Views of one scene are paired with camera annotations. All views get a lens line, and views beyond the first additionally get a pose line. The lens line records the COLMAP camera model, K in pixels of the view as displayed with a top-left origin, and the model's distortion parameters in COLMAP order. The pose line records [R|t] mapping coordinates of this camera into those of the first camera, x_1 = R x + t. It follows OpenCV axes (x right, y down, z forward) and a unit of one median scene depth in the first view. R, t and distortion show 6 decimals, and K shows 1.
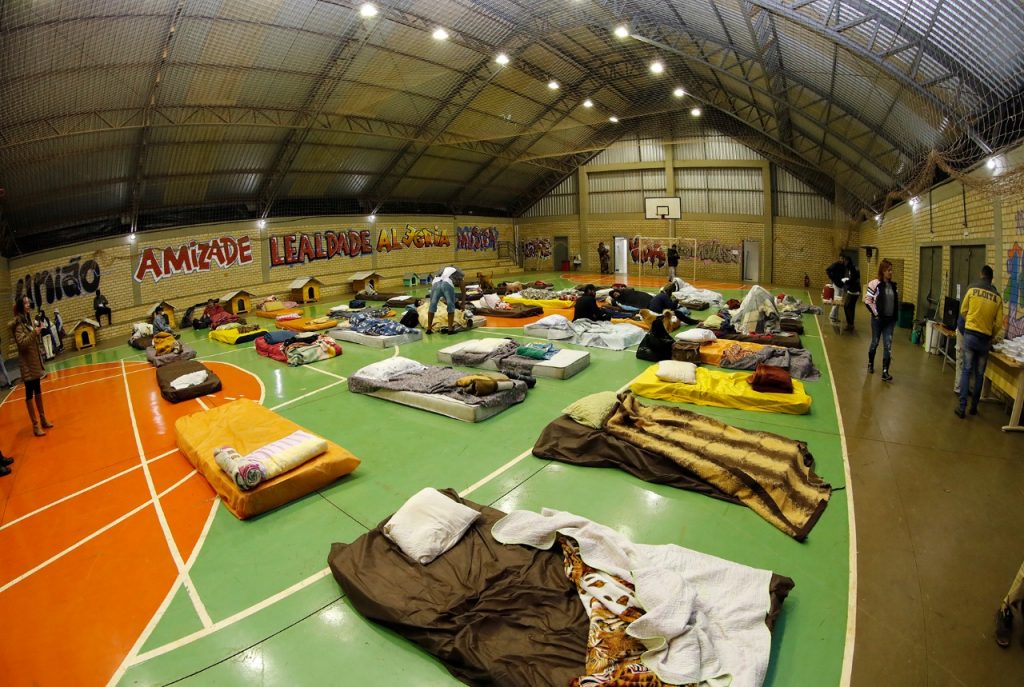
lens RADIAL K [[503.6, 0, 512.0], [0, 503.6, 343.5], [0, 0, 1]] dist [-0.205064, 0.037207]
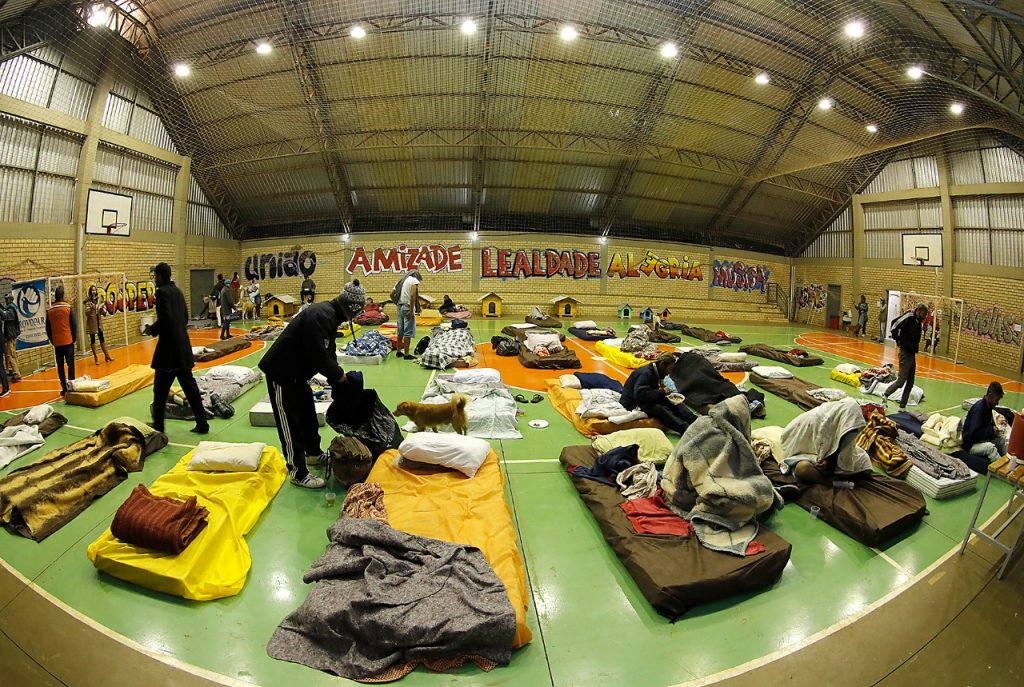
lens RADIAL K [[503.6, 0, 512.0], [0, 503.6, 343.5], [0, 0, 1]] dist [-0.205064, 0.037207]
pose [[0.734889, 0.170890, -0.656304, 0.284546], [-0.204576, 0.978513, 0.025715, -0.057941], [0.646596, 0.115366, 0.754058, 0.214893]]
